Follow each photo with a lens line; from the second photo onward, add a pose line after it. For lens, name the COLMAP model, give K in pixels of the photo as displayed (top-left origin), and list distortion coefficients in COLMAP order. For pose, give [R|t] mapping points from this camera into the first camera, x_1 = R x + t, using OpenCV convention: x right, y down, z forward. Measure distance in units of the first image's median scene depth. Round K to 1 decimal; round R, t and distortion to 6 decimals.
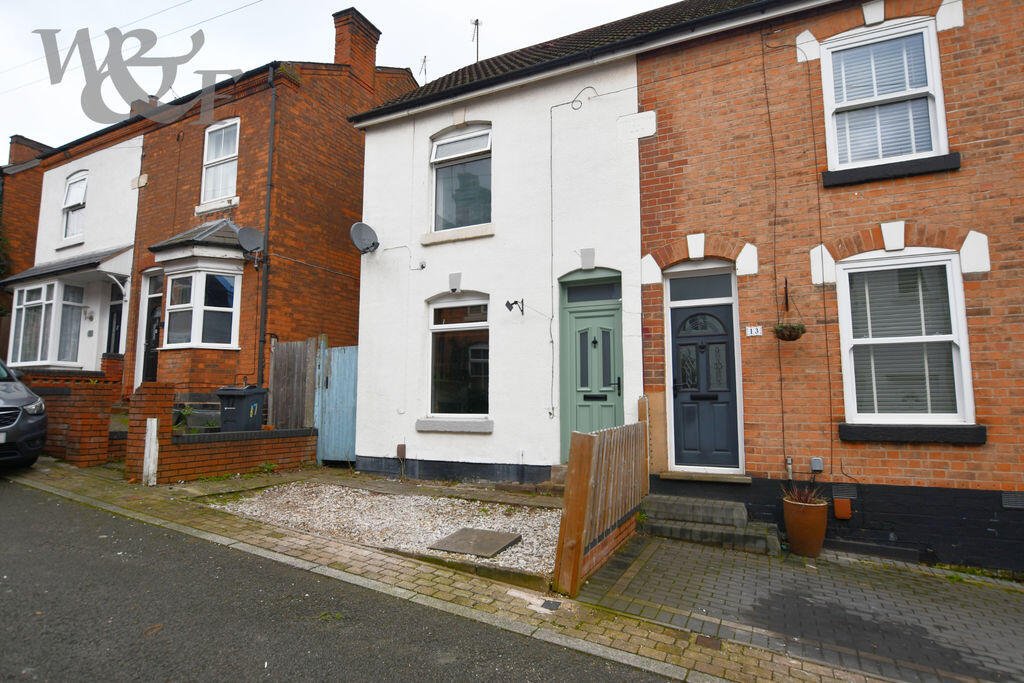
lens RADIAL K [[576.4, 0, 512.0], [0, 576.4, 341.5], [0, 0, 1]] dist [-0.013371, 0.000079]
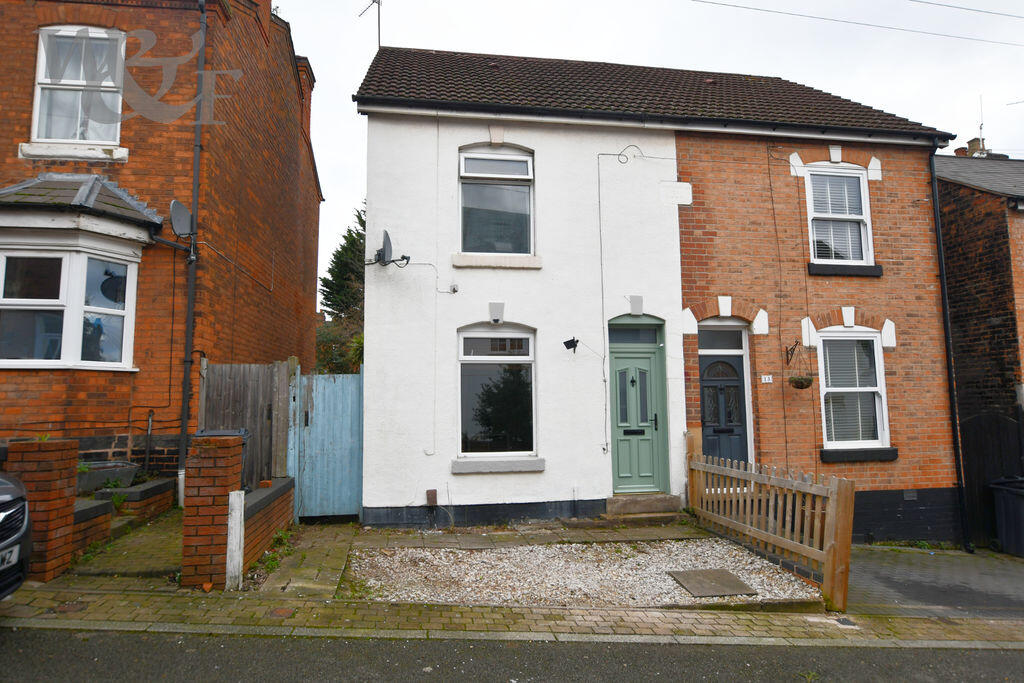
lens RADIAL K [[597.8, 0, 512.0], [0, 597.8, 341.5], [0, 0, 1]] dist [-0.009730, -0.000502]
pose [[0.821606, 0.048028, 0.568029, -0.739601], [-0.051048, 0.998640, -0.010600, -0.053928], [-0.567766, -0.020288, 0.822940, 0.213120]]
